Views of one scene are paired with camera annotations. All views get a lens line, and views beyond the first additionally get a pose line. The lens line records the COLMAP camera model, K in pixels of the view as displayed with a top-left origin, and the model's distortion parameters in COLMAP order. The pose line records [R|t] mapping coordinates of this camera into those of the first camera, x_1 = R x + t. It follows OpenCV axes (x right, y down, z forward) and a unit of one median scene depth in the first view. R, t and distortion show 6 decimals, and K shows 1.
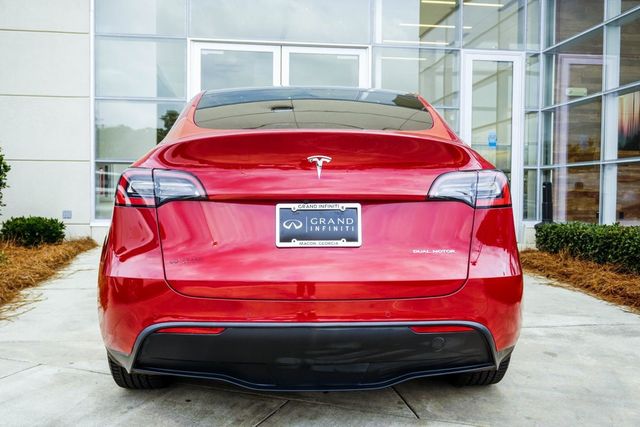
lens RADIAL K [[638.8, 0, 320.0], [0, 638.8, 213.5], [0, 0, 1]] dist [0.005489, 0.004420]
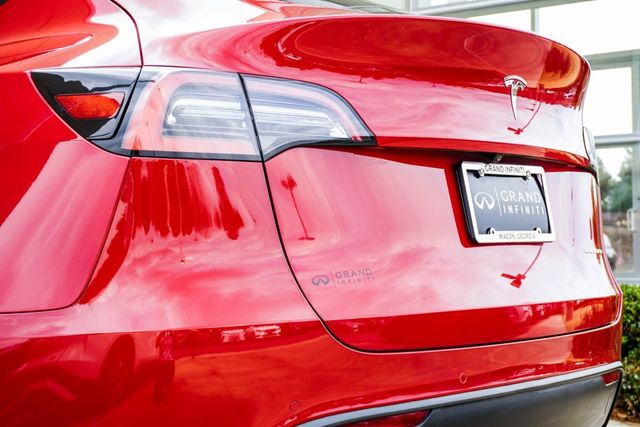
lens RADIAL K [[1163.6, 0, 320.0], [0, 1163.6, 213.5], [0, 0, 1]] dist [-0.002203, 0.039289]
pose [[0.668621, 0.008563, 0.743554, -0.817793], [0.032848, 0.998617, -0.041038, 0.060342], [-0.742878, 0.051863, 0.667415, 0.449980]]
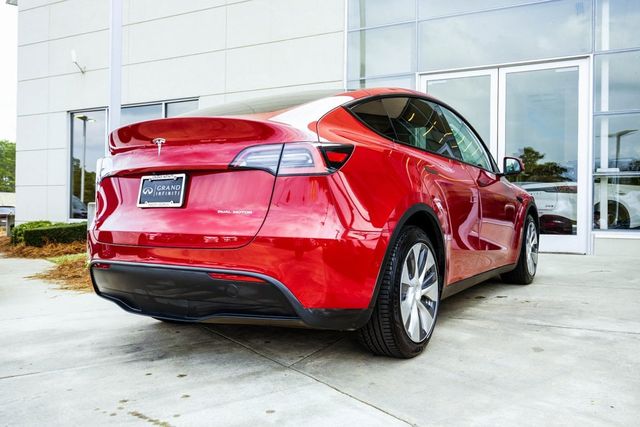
lens RADIAL K [[563.2, 0, 320.0], [0, 563.2, 213.5], [0, 0, 1]] dist [-0.008424, -0.005675]
pose [[0.816020, -0.000620, -0.578023, 0.911402], [-0.024996, 0.999026, -0.036360, 0.095844], [0.577483, 0.044118, 0.815210, 0.237218]]
